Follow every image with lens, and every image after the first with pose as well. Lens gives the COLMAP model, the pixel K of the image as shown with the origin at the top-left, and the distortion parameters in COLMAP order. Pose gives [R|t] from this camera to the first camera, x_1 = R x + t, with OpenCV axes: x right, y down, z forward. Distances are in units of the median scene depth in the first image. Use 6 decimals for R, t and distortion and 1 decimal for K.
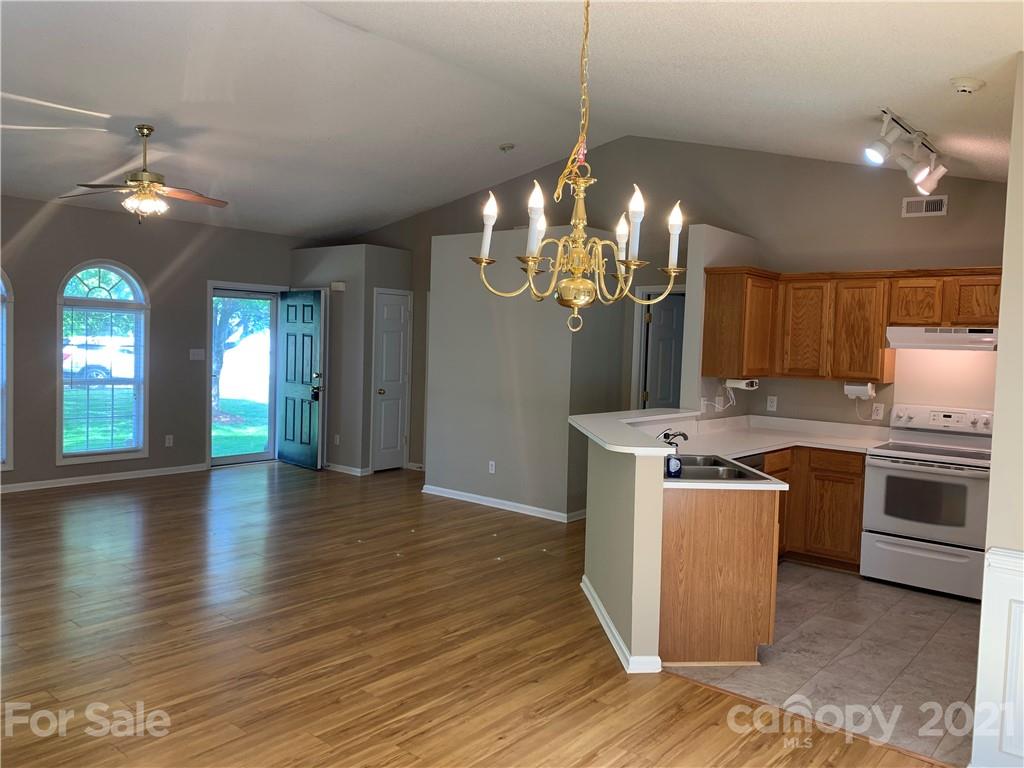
lens RADIAL K [[787.3, 0, 515.1], [0, 787.3, 380.9], [0, 0, 1]] dist [0.041672, -0.039598]
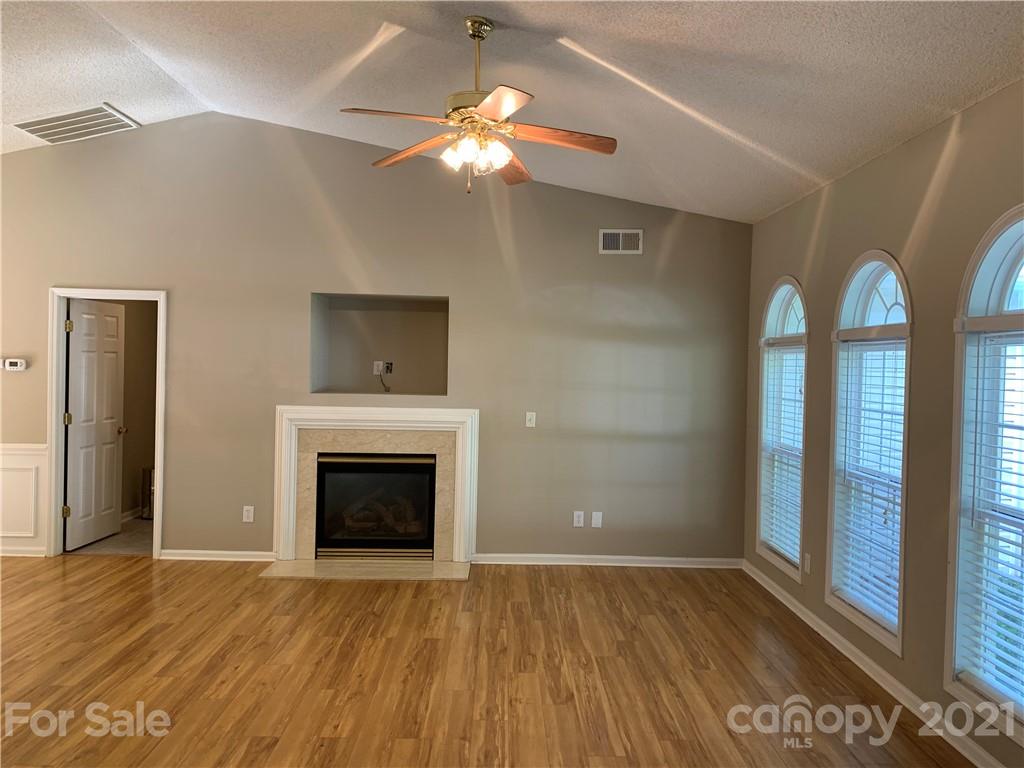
lens RADIAL K [[787.3, 0, 512.5], [0, 787.3, 382.5], [0, 0, 1]] dist [0.041672, -0.039598]
pose [[-0.753615, -0.029288, -0.656664, -0.131488], [-0.076041, 0.996184, 0.042836, -0.089554], [0.652903, 0.082215, -0.752966, 1.635721]]
